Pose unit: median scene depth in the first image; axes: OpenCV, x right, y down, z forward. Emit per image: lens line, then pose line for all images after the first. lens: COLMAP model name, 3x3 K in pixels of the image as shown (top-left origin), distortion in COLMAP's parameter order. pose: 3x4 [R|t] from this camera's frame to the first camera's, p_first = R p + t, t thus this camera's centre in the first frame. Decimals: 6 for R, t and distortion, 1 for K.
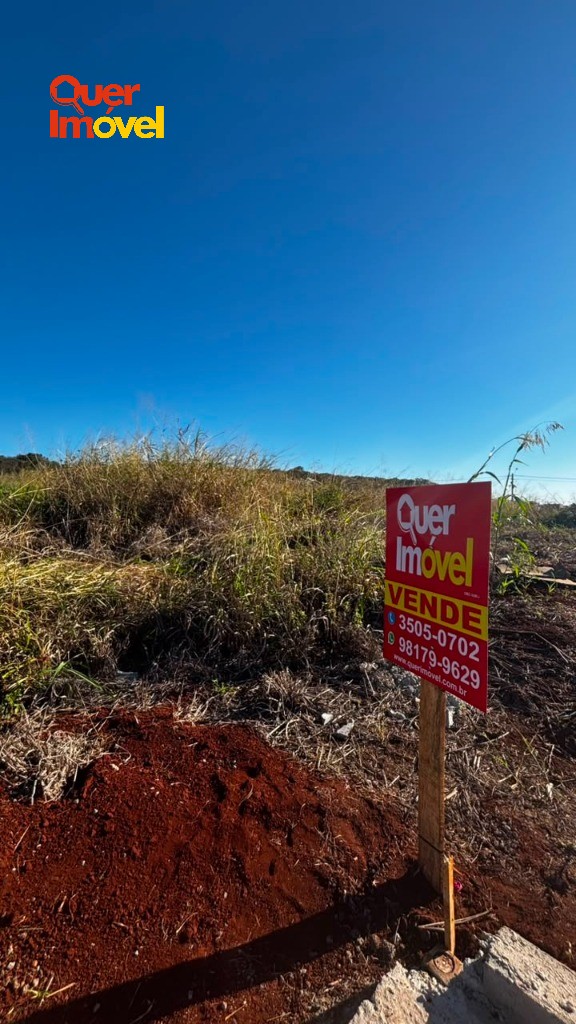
lens RADIAL K [[405.8, 0, 290.6], [0, 405.8, 507.4], [0, 0, 1]] dist [-0.018524, 0.000162]
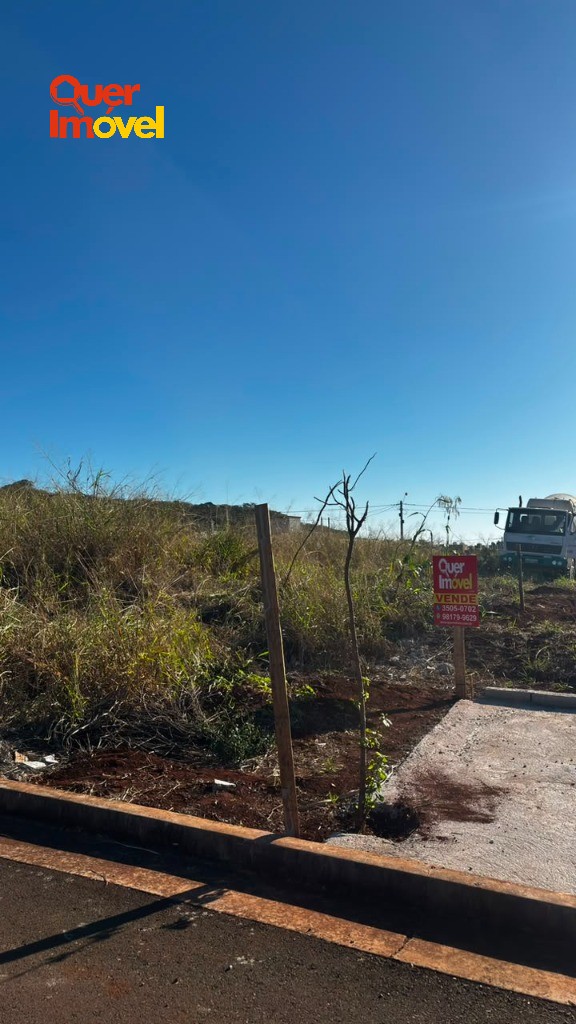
lens RADIAL K [[750.8, 0, 284.2], [0, 750.8, 487.9], [0, 0, 1]] dist [-0.000399, 0.003490]
pose [[0.937201, 0.013158, 0.348540, -1.944957], [0.018264, 0.996066, -0.086715, -0.070176], [-0.348310, 0.087635, 0.933274, -2.632267]]
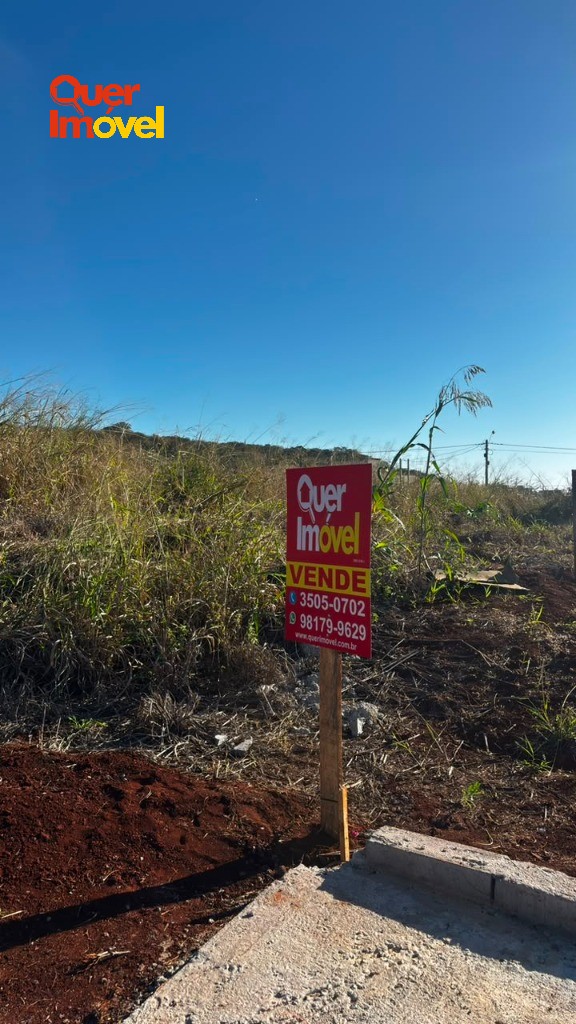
lens RADIAL K [[750.8, 0, 284.2], [0, 750.8, 487.9], [0, 0, 1]] dist [-0.000399, 0.003490]
pose [[0.973525, -0.005763, 0.228509, -0.166668], [0.009420, 0.999844, -0.014919, 0.023648], [-0.228388, 0.016677, 0.973427, -0.693890]]
